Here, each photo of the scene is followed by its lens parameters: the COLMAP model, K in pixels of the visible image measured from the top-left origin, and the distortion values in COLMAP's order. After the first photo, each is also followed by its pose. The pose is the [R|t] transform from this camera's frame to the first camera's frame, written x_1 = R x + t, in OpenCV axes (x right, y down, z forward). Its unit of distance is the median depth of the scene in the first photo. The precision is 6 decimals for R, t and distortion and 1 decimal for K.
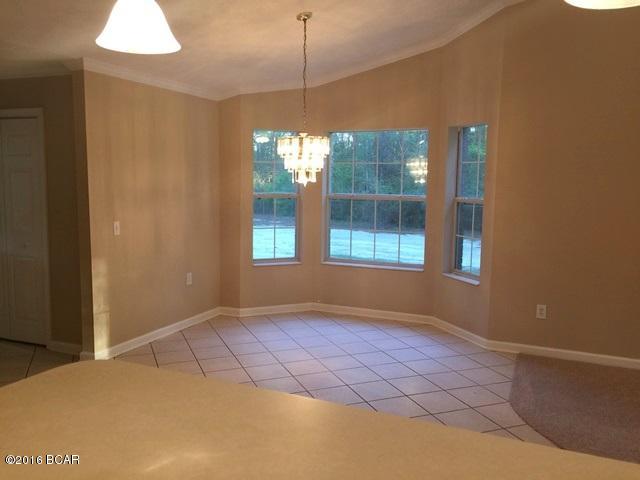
lens RADIAL K [[549.3, 0, 314.6], [0, 549.3, 238.0], [0, 0, 1]] dist [0.081427, -0.122152]
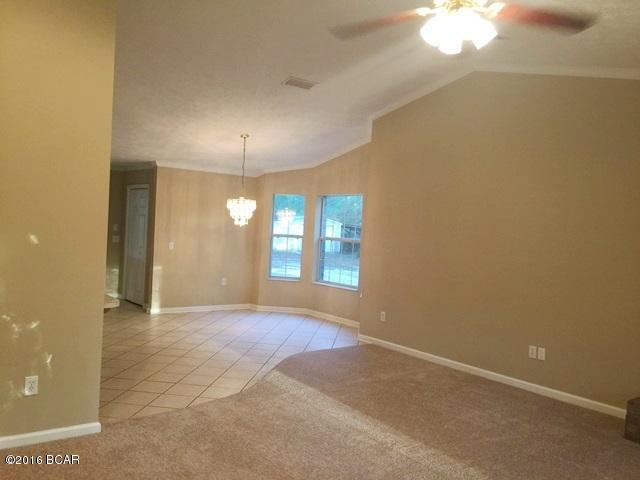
lens RADIAL K [[540.8, 0, 320.0], [0, 540.8, 240.0], [0, 0, 1]] dist [0.023992, -0.003101]
pose [[0.881091, 0.047517, -0.470554, 0.881794], [-0.095606, 0.992294, -0.078816, 0.054945], [0.463182, 0.114432, 0.878844, -0.363457]]
